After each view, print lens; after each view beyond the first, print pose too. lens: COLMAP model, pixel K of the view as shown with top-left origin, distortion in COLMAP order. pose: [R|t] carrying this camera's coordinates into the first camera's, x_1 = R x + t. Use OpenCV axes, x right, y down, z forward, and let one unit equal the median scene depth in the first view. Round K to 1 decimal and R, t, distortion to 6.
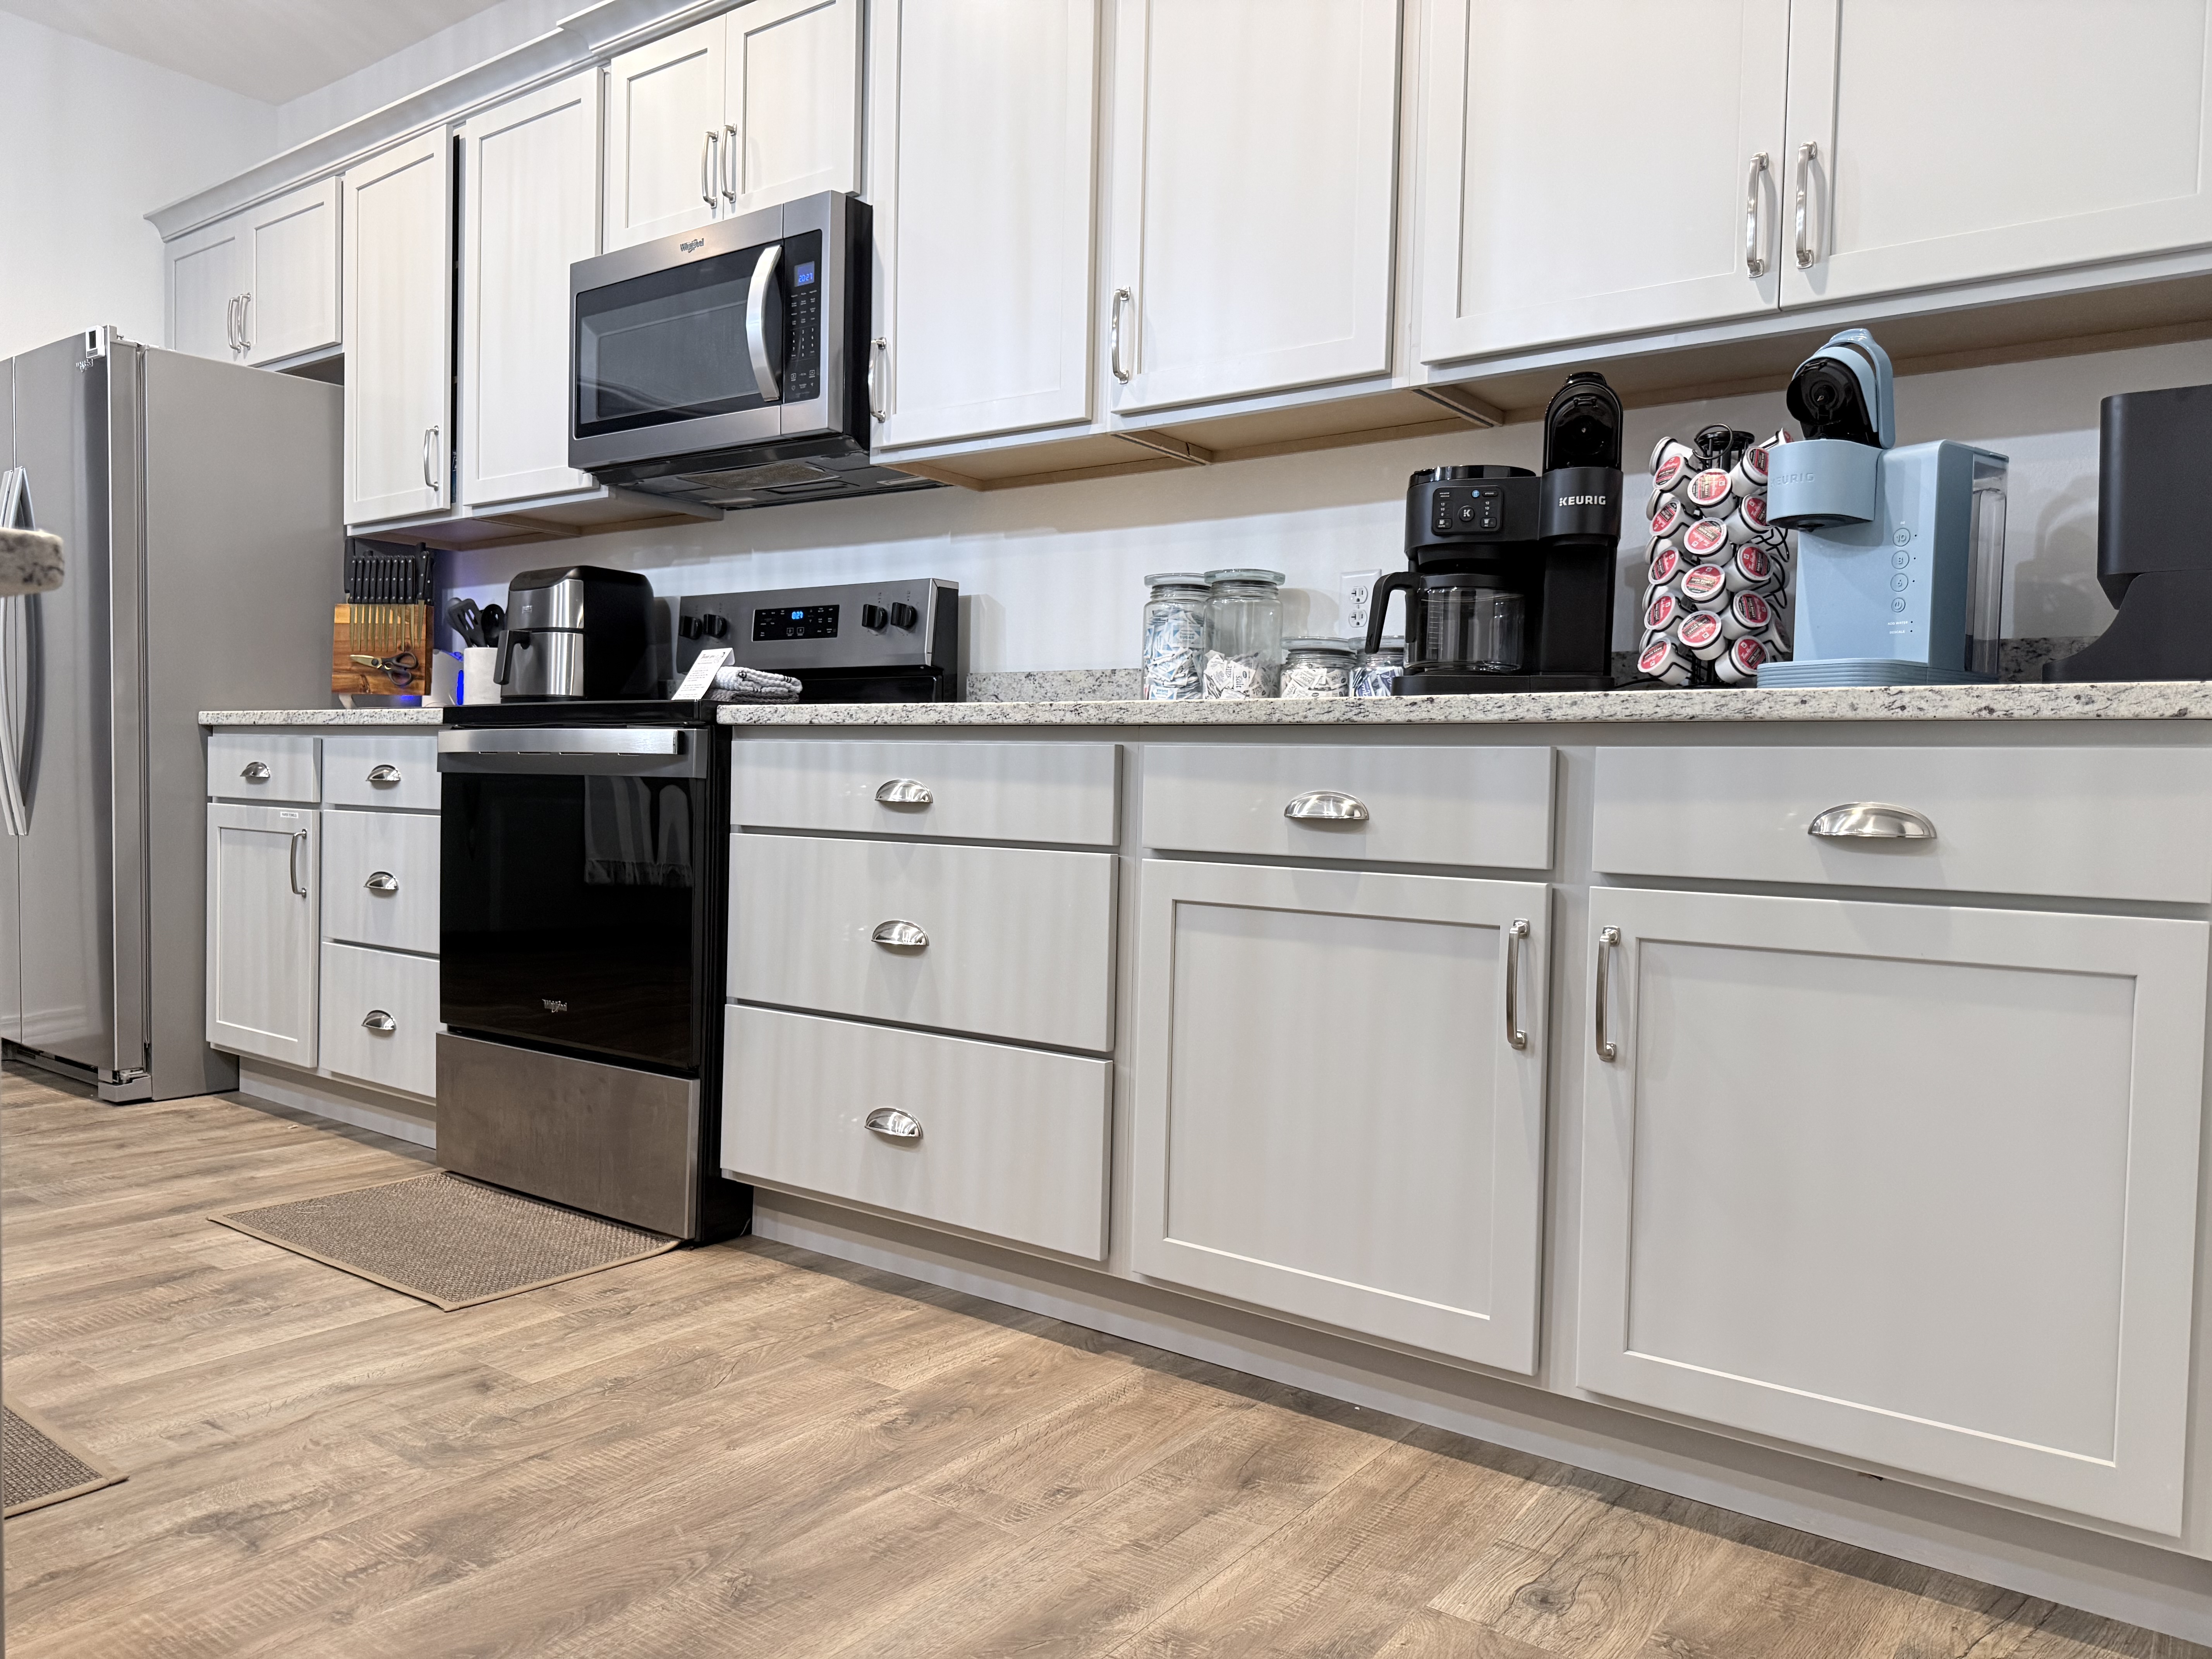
lens RADIAL K [[1587.4, 0, 1099.8], [0, 1587.4, 827.1], [0, 0, 1]] dist [0.047166, -0.029491]
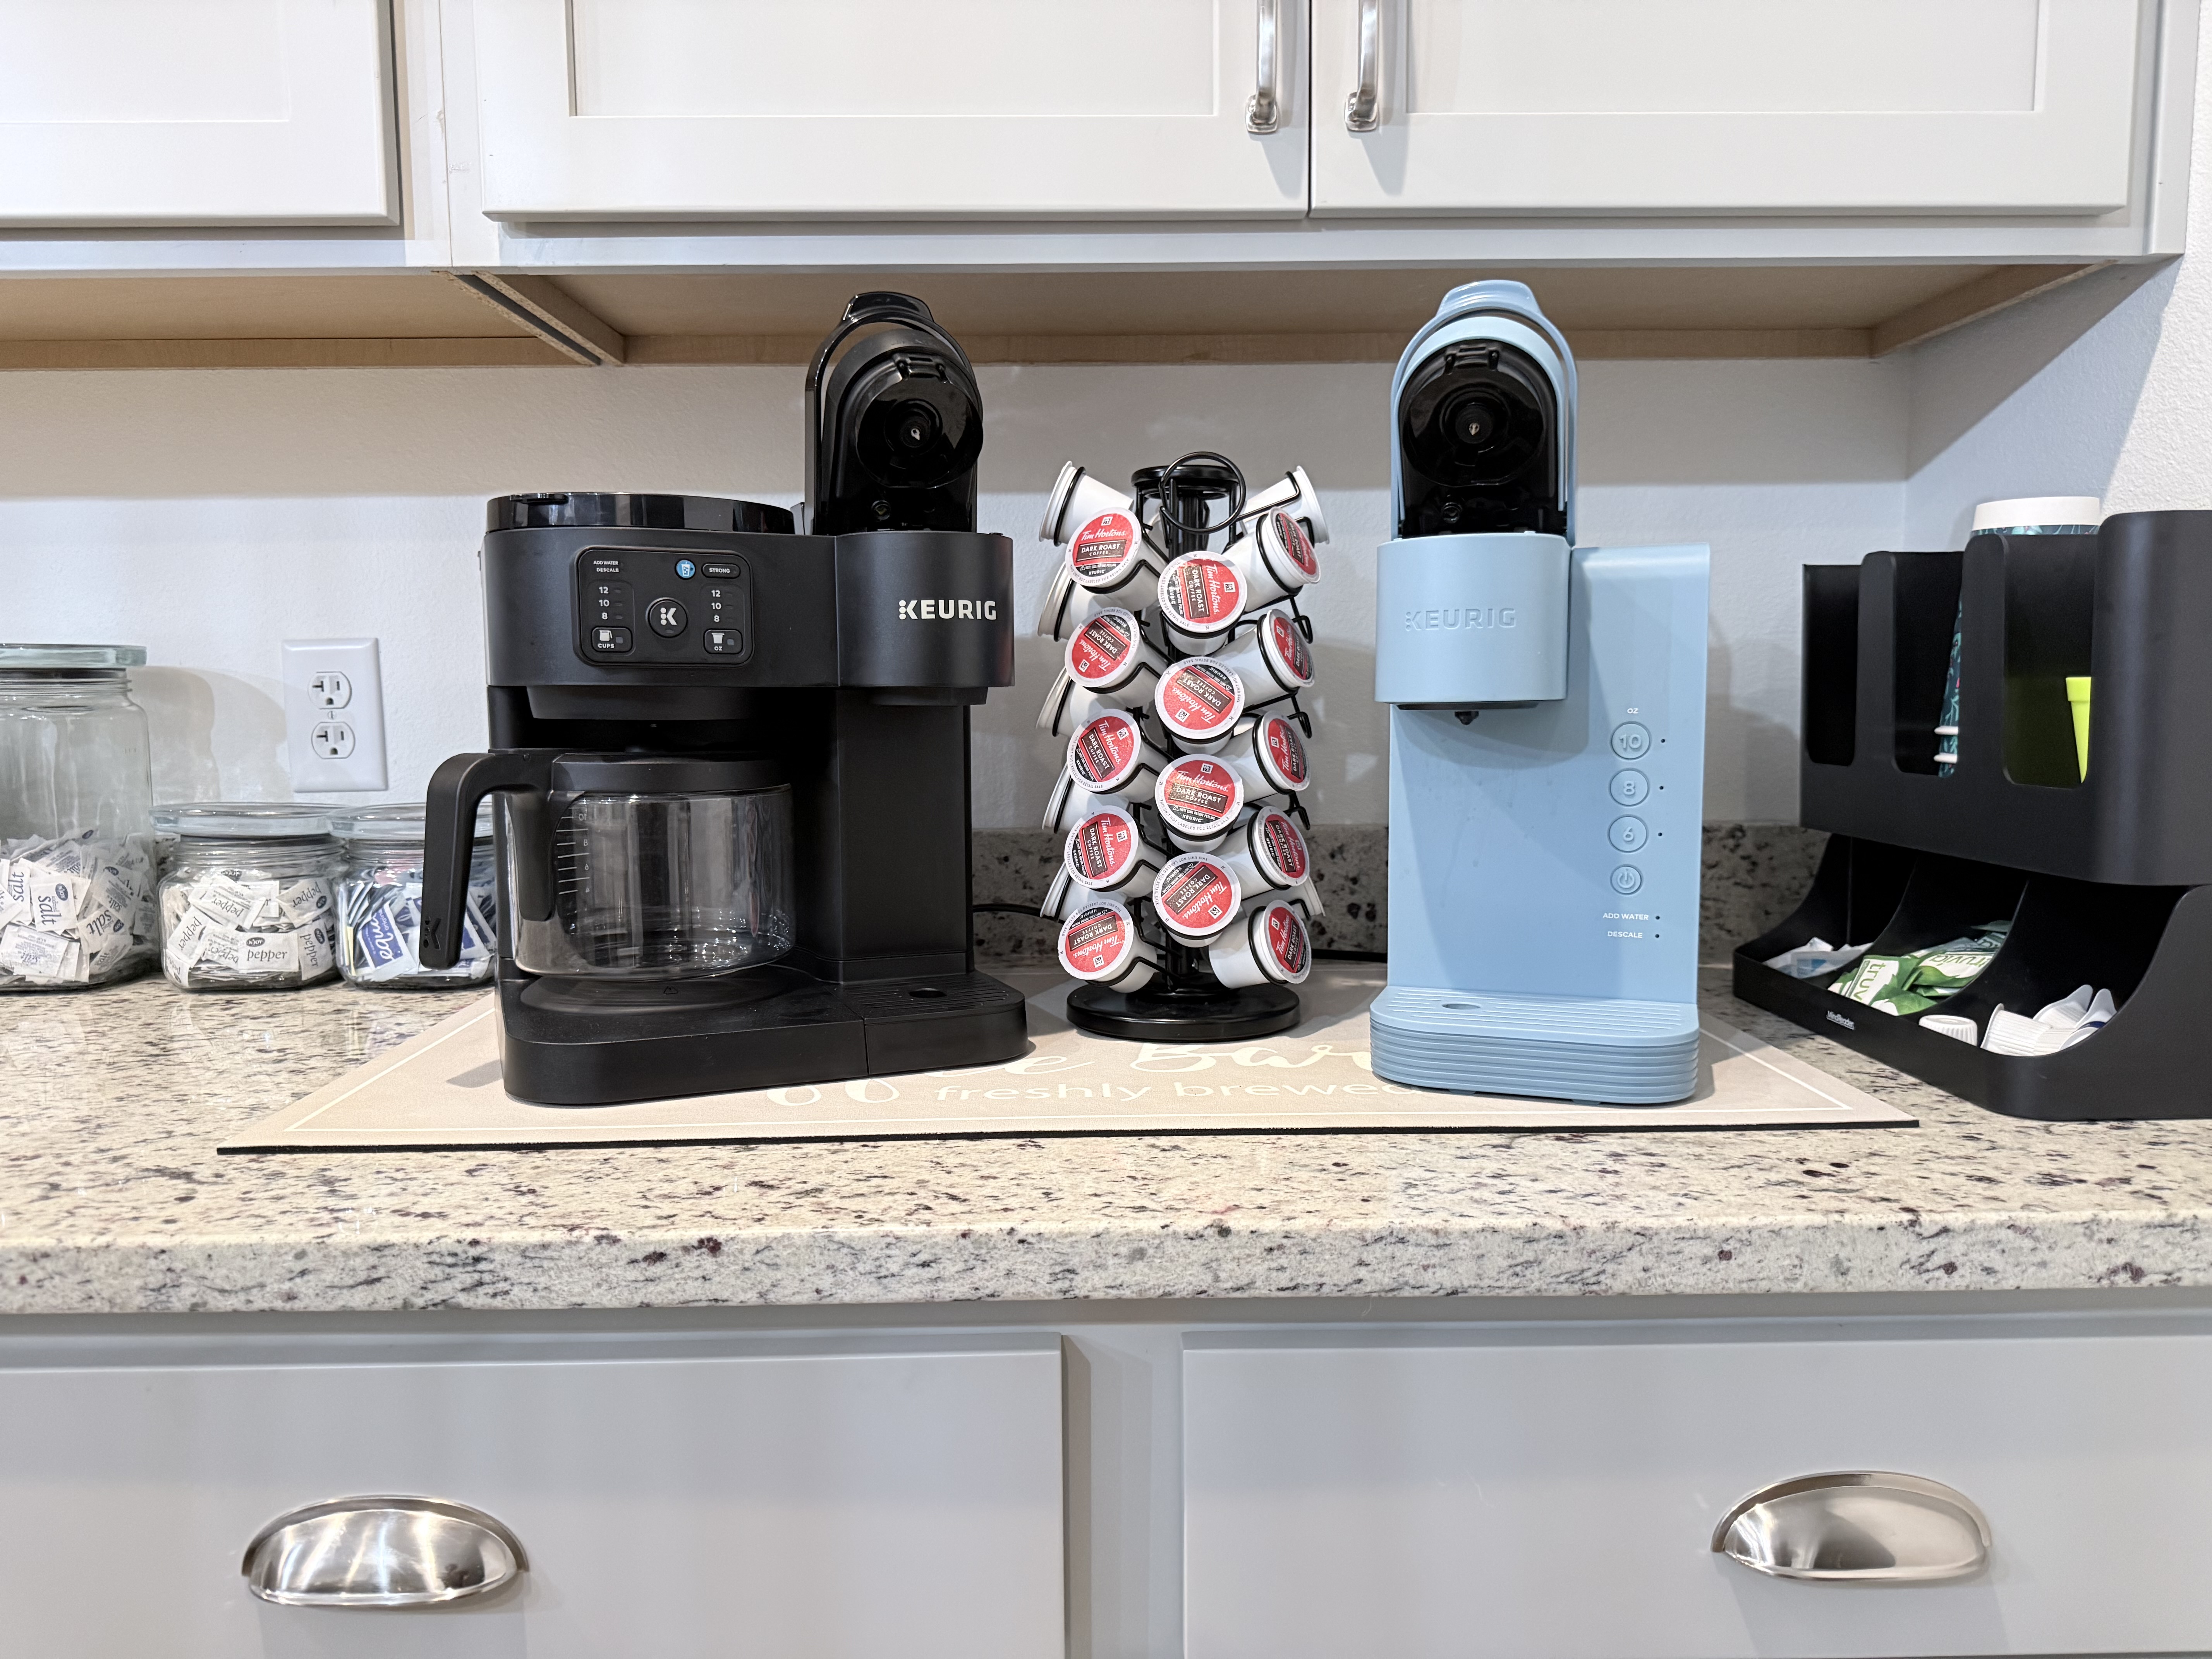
lens RADIAL K [[1587.4, 0, 1092.0], [0, 1587.4, 853.1], [0, 0, 1]] dist [0.047166, -0.029491]
pose [[0.797820, -0.096002, 0.595203, 0.070103], [0.045307, 0.993996, 0.099595, -0.174750], [-0.601190, -0.052492, 0.797380, 0.614889]]
